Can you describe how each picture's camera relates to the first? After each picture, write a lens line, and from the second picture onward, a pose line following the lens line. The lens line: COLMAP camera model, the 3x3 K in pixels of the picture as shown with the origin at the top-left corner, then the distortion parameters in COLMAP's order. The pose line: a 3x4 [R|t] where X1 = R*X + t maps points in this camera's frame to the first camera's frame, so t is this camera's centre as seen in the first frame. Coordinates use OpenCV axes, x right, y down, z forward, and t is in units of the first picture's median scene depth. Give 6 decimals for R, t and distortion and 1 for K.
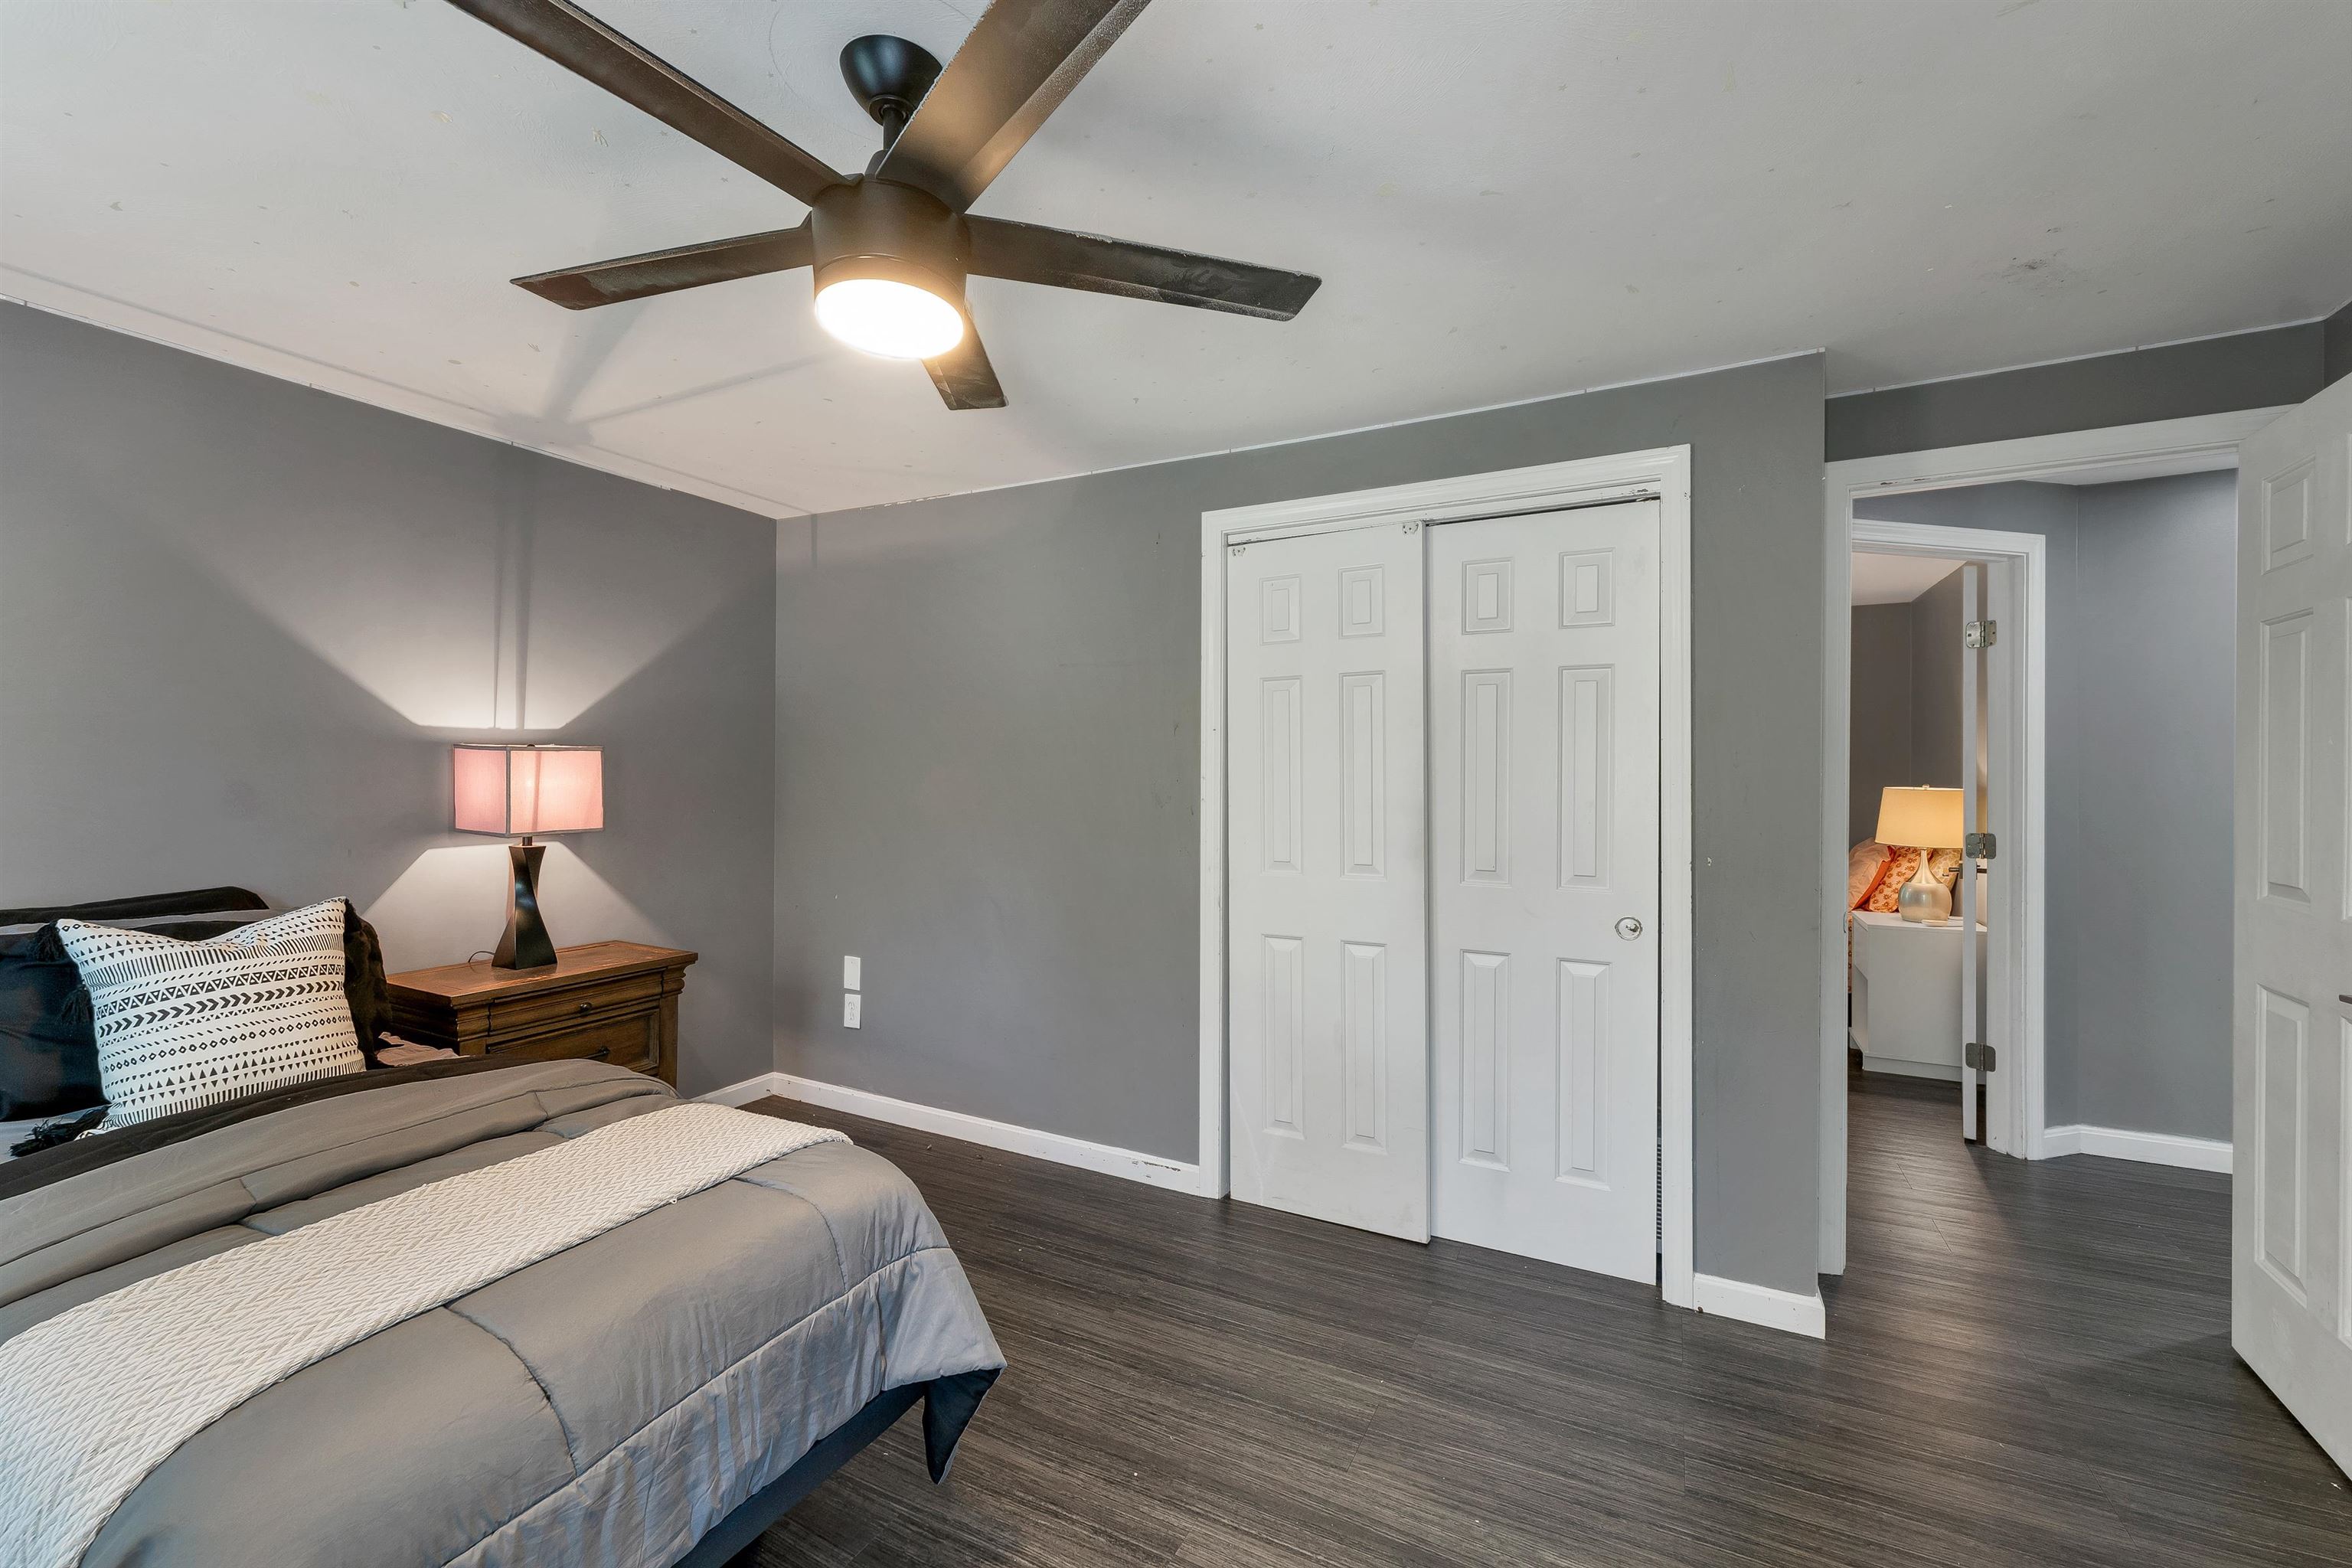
lens RADIAL K [[987.2, 0, 1180.9], [0, 987.2, 777.4], [0, 0, 1]] dist [0.007403, -0.000952]
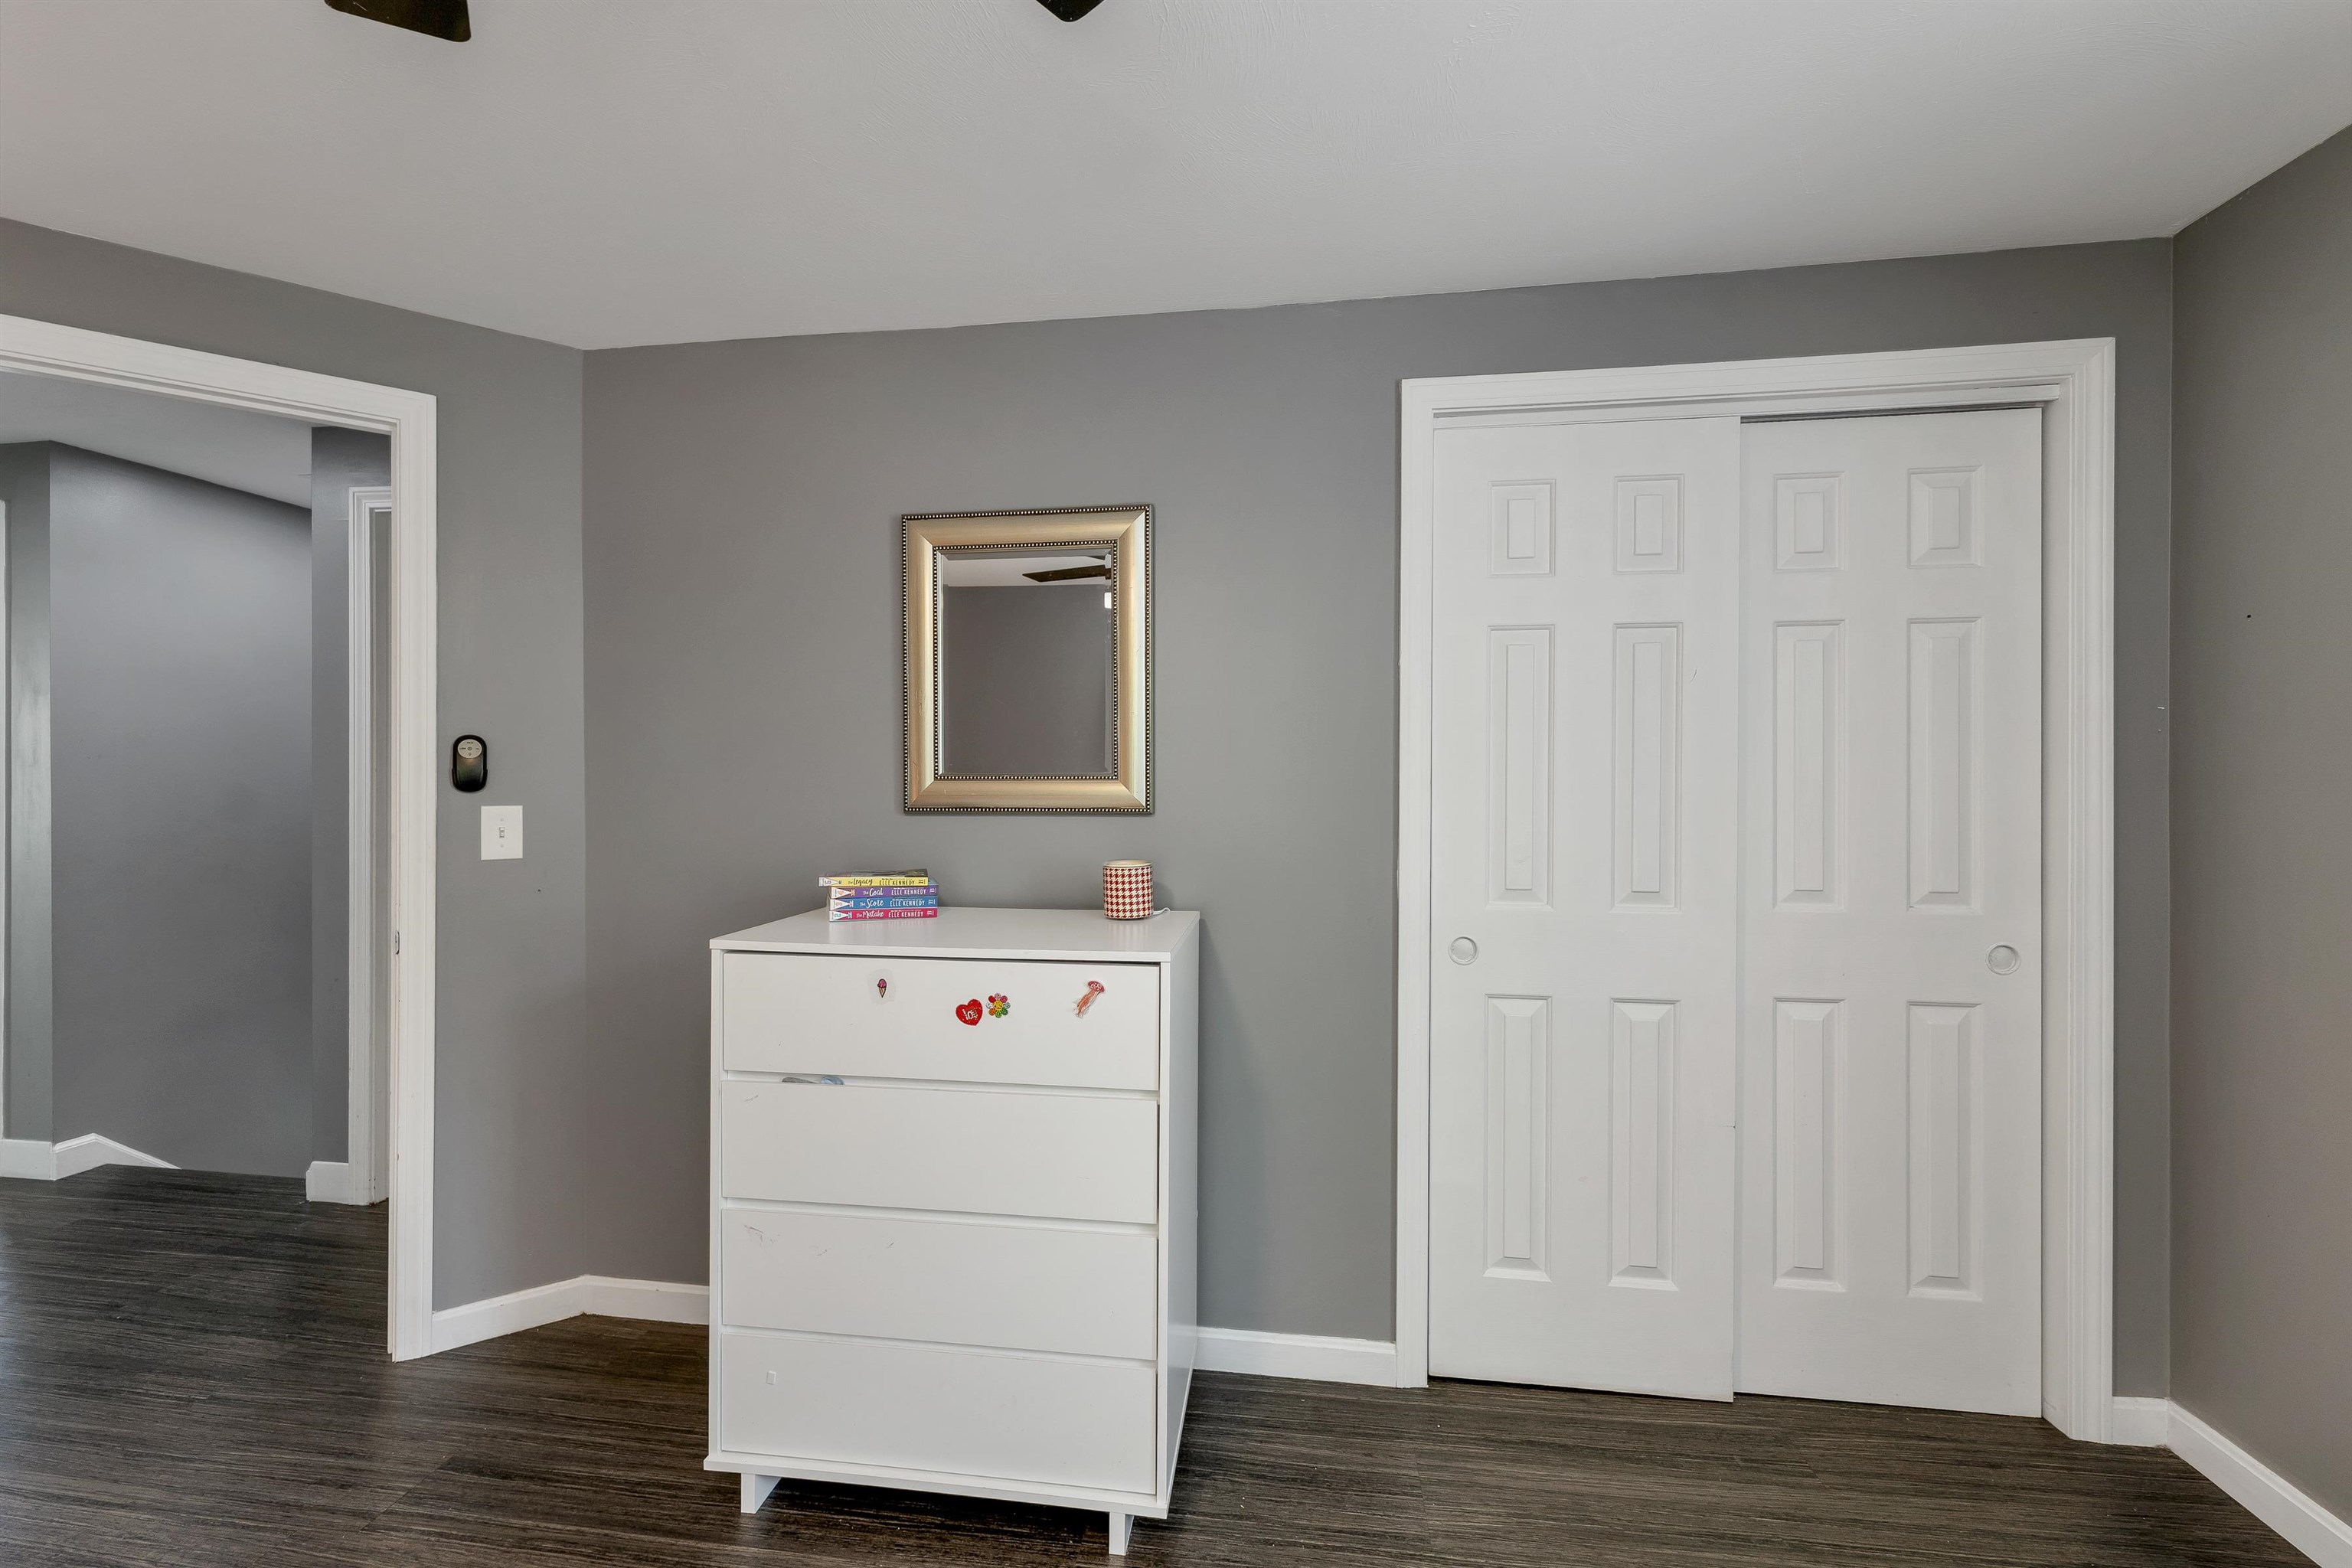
lens RADIAL K [[987.2, 0, 1166.7], [0, 987.2, 779.2], [0, 0, 1]] dist [0.007403, -0.000952]
pose [[0.935722, -0.005993, 0.352687, -0.406279], [0.006170, 0.999981, 0.000621, 0.005206], [-0.352684, 0.001595, 0.935741, 0.464149]]
